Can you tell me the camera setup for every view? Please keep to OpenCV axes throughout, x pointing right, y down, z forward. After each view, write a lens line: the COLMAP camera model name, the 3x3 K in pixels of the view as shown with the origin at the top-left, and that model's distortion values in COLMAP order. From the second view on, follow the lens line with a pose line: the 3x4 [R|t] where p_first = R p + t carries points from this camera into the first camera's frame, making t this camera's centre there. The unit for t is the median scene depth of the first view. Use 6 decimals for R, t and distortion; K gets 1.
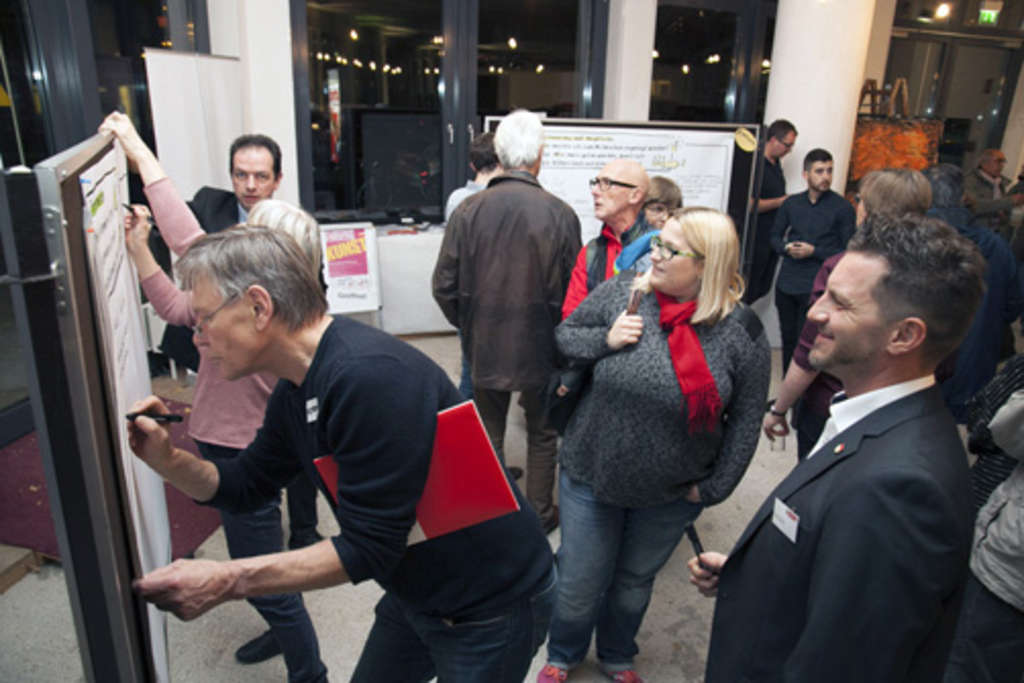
lens RADIAL K [[702.4, 0, 512.0], [0, 702.4, 341.5], [0, 0, 1]] dist [0.041042, -0.000533]
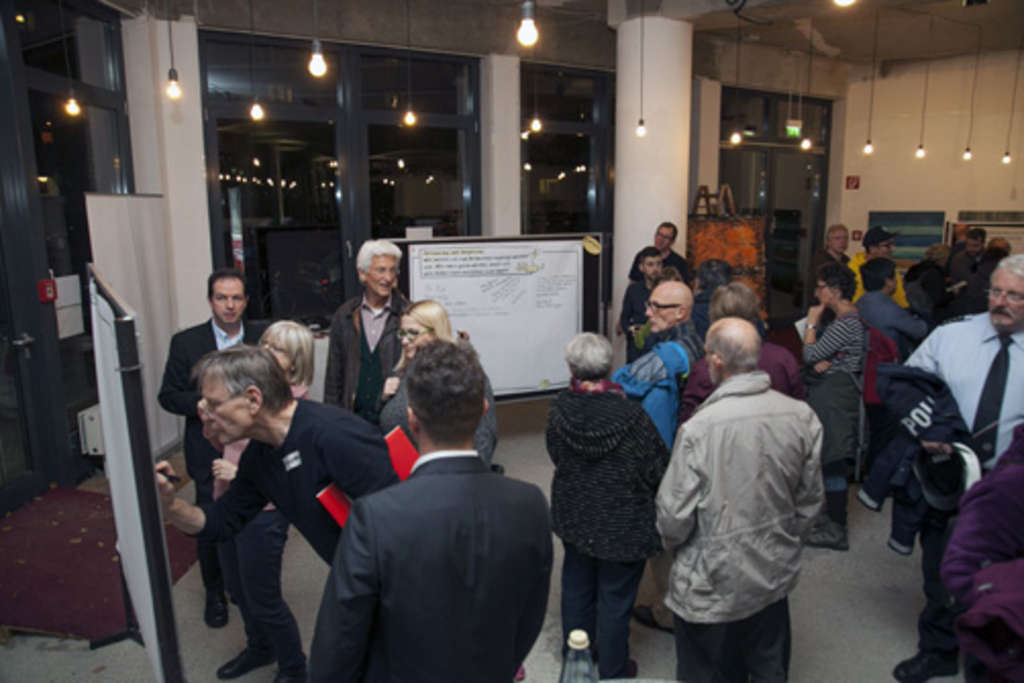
lens RADIAL K [[702.4, 0, 512.0], [0, 702.4, 341.5], [0, 0, 1]] dist [0.041042, -0.000533]
pose [[0.988979, -0.052290, 0.138518, 0.011780], [0.068383, 0.991114, -0.114092, 0.012453], [-0.131321, 0.122307, 0.983766, -0.179003]]
